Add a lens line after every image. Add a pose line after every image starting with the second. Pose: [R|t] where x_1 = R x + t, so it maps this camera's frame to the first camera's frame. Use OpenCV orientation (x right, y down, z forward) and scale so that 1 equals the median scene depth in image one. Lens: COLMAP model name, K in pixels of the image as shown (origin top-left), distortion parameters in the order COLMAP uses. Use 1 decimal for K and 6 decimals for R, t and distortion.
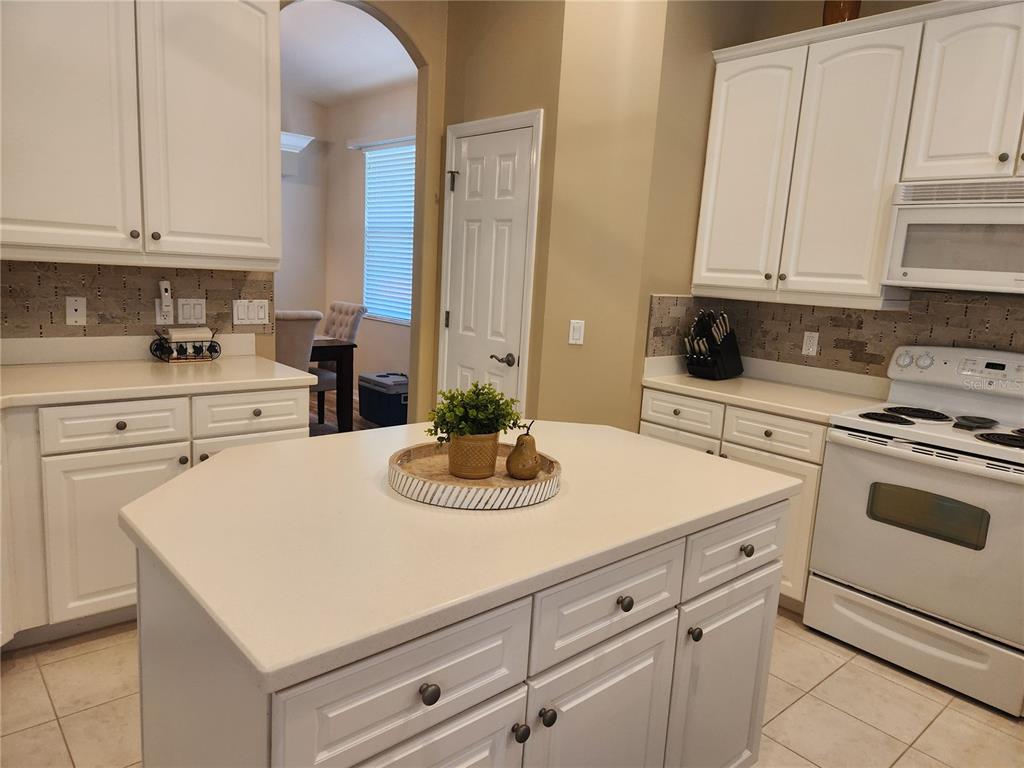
lens RADIAL K [[694.3, 0, 527.6], [0, 694.3, 390.9], [0, 0, 1]] dist [0.055431, -0.050840]
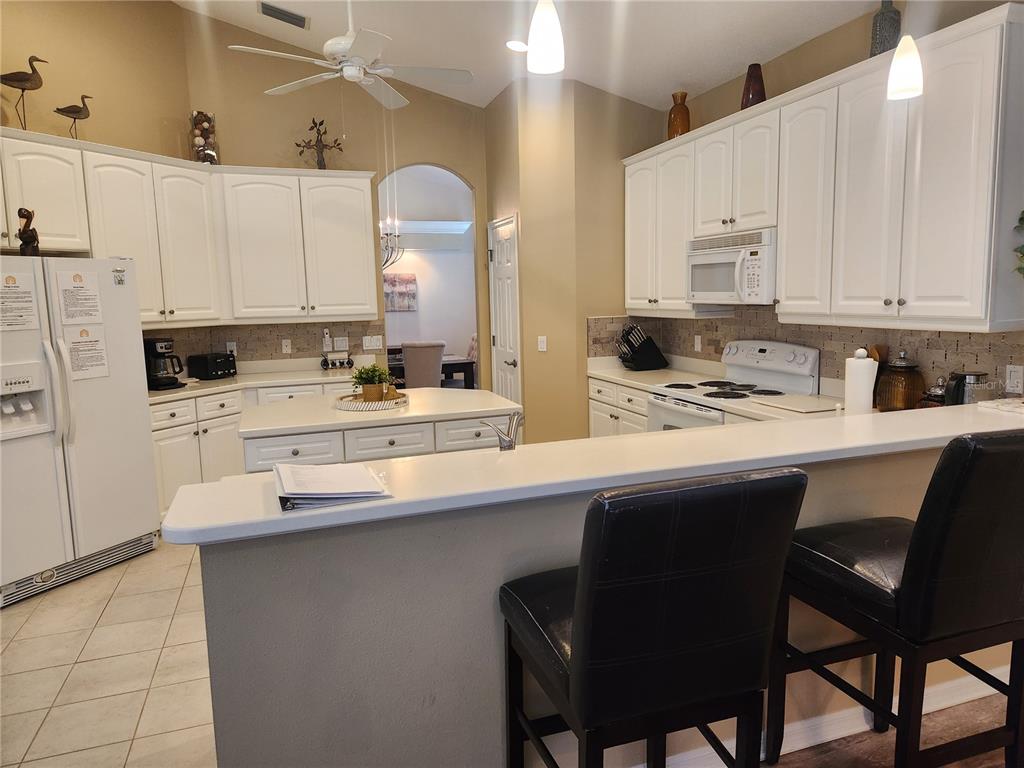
lens RADIAL K [[694.3, 0, 514.1], [0, 694.3, 381.1], [0, 0, 1]] dist [0.055431, -0.050840]
pose [[0.914260, -0.032140, -0.403851, 0.676949], [0.009737, 0.998304, -0.057404, 0.095802], [0.405011, 0.048550, 0.913022, -0.503694]]
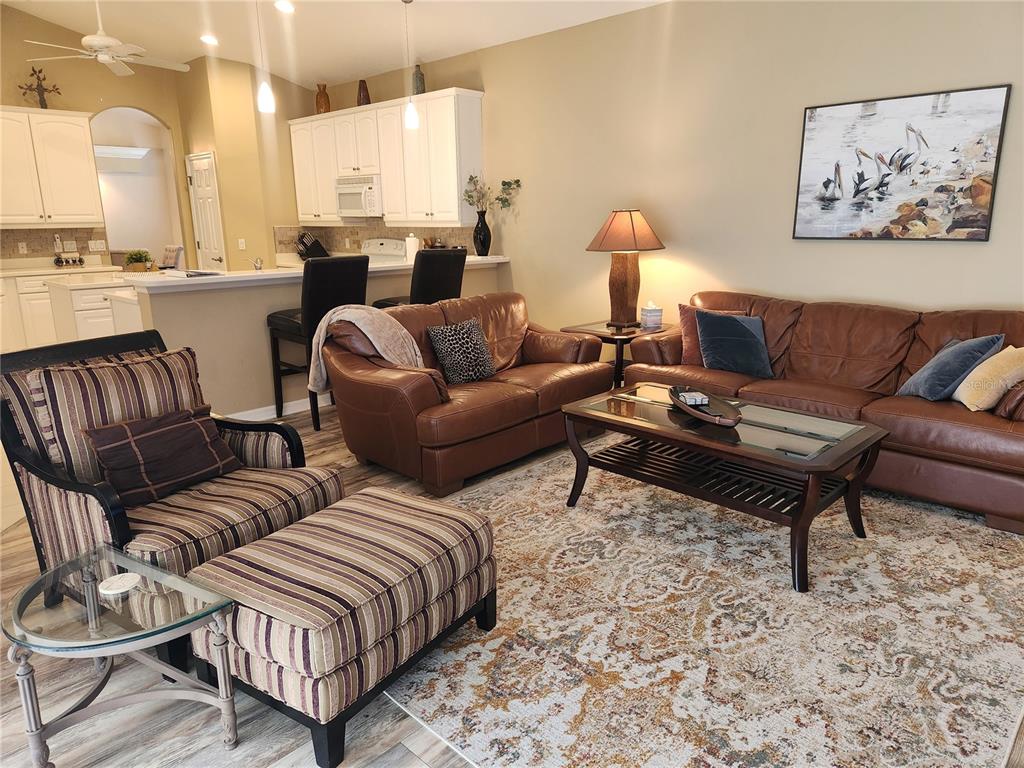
lens RADIAL K [[694.3, 0, 529.6], [0, 694.3, 385.8], [0, 0, 1]] dist [0.055431, -0.050840]
pose [[0.994432, -0.087150, 0.059248, 0.887013], [0.083203, 0.994338, 0.066100, 0.326837], [-0.064673, -0.060802, 0.996052, -1.513275]]
